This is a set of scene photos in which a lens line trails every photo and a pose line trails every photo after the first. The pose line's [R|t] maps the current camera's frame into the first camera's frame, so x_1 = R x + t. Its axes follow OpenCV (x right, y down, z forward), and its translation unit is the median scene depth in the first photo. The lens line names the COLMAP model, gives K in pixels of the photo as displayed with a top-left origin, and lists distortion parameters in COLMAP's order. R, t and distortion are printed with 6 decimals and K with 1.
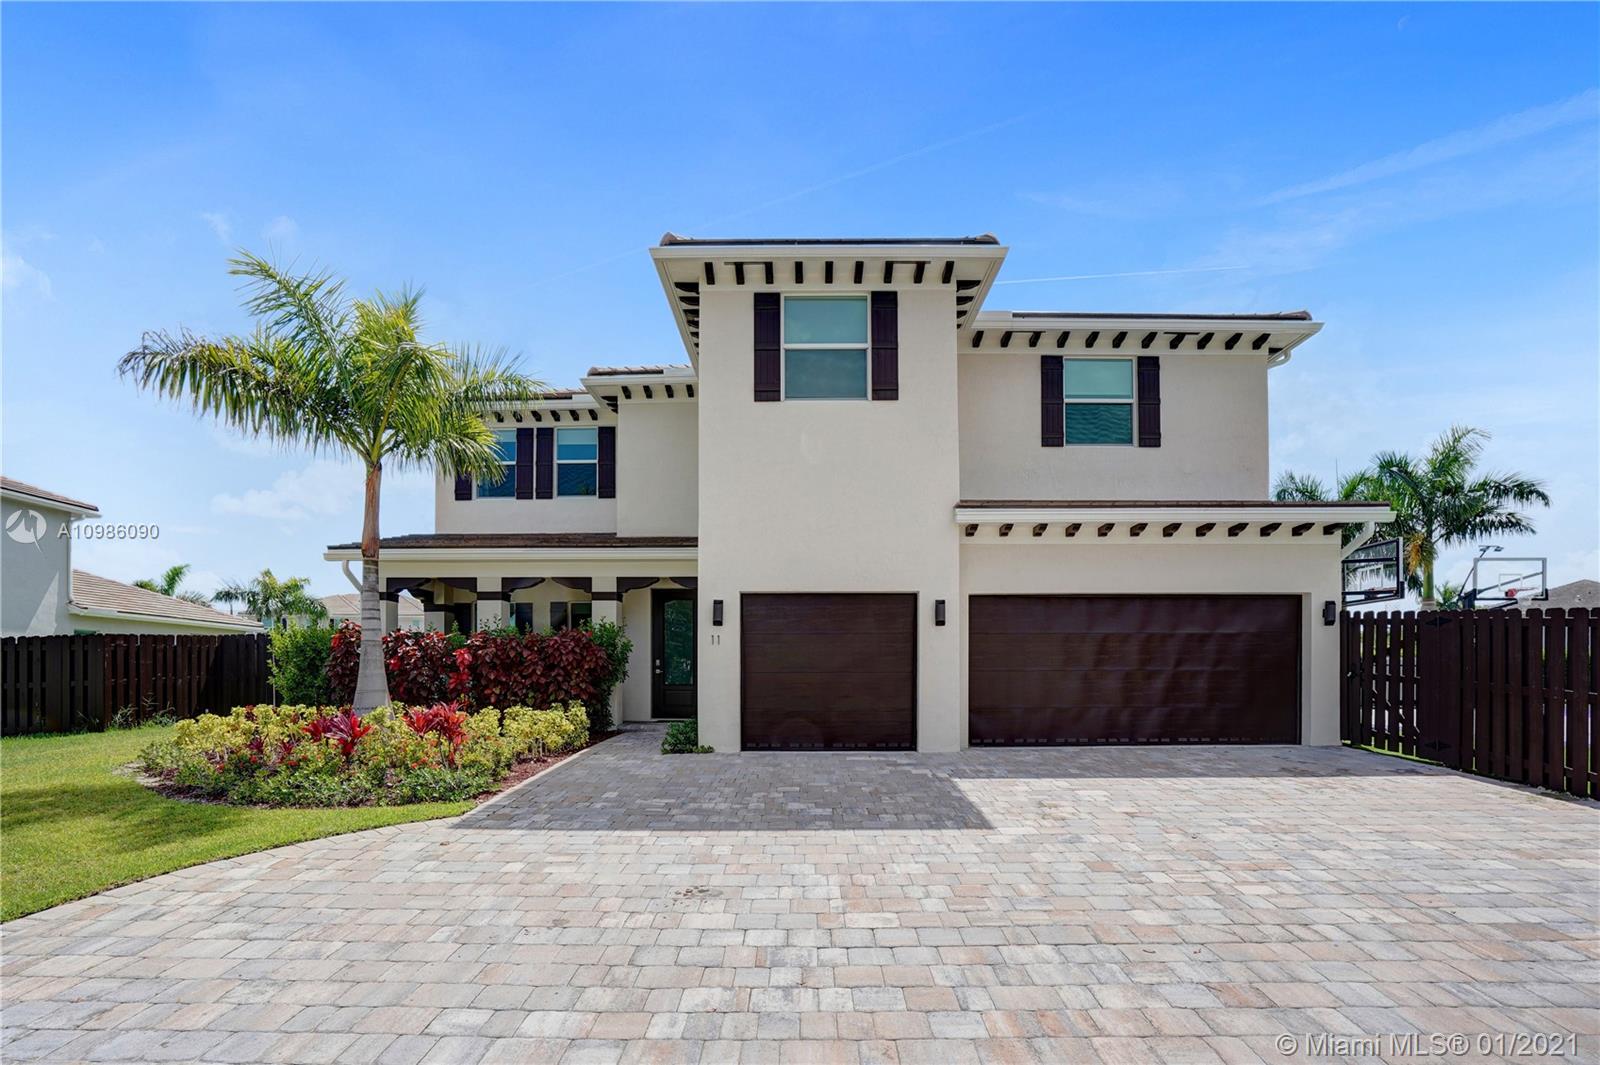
lens RADIAL K [[783.4, 0, 789.8], [0, 783.4, 550.0], [0, 0, 1]] dist [-0.059708, 0.023286]
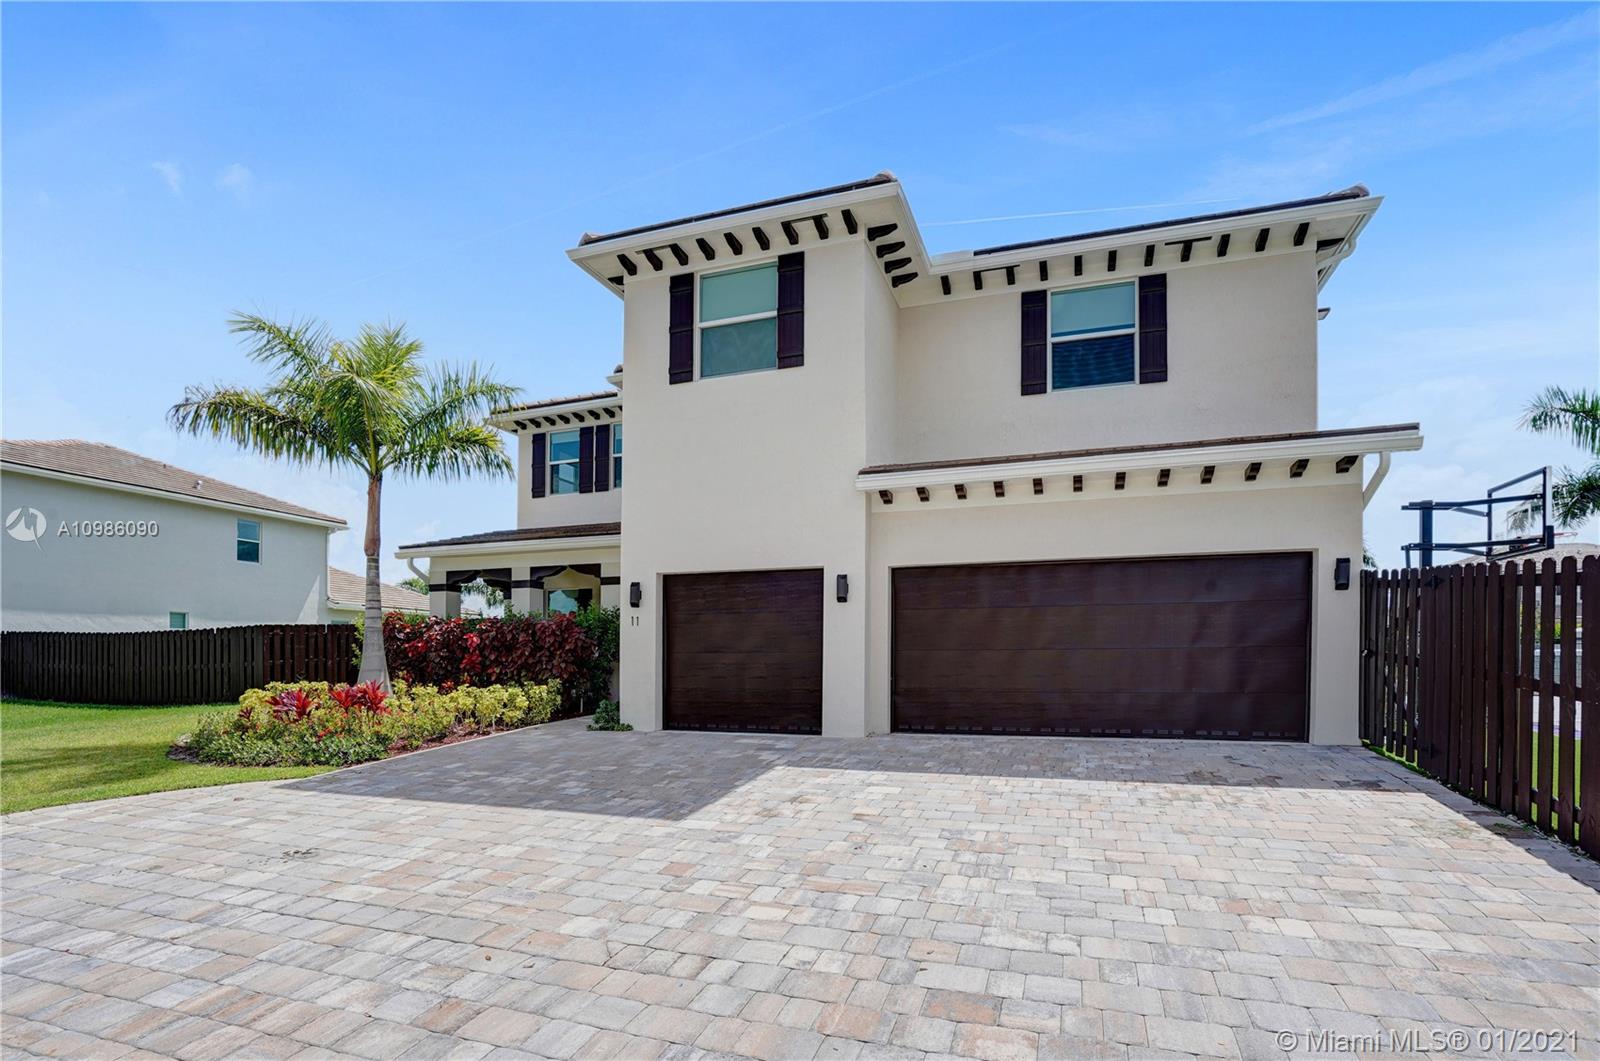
lens RADIAL K [[785.0, 0, 794.4], [0, 785.0, 535.5], [0, 0, 1]] dist [-0.058087, 0.023698]
pose [[0.947789, -0.051621, -0.314694, 0.418731], [0.055132, 0.998477, 0.002260, 0.011231], [0.314098, -0.019491, 0.949191, 0.088702]]
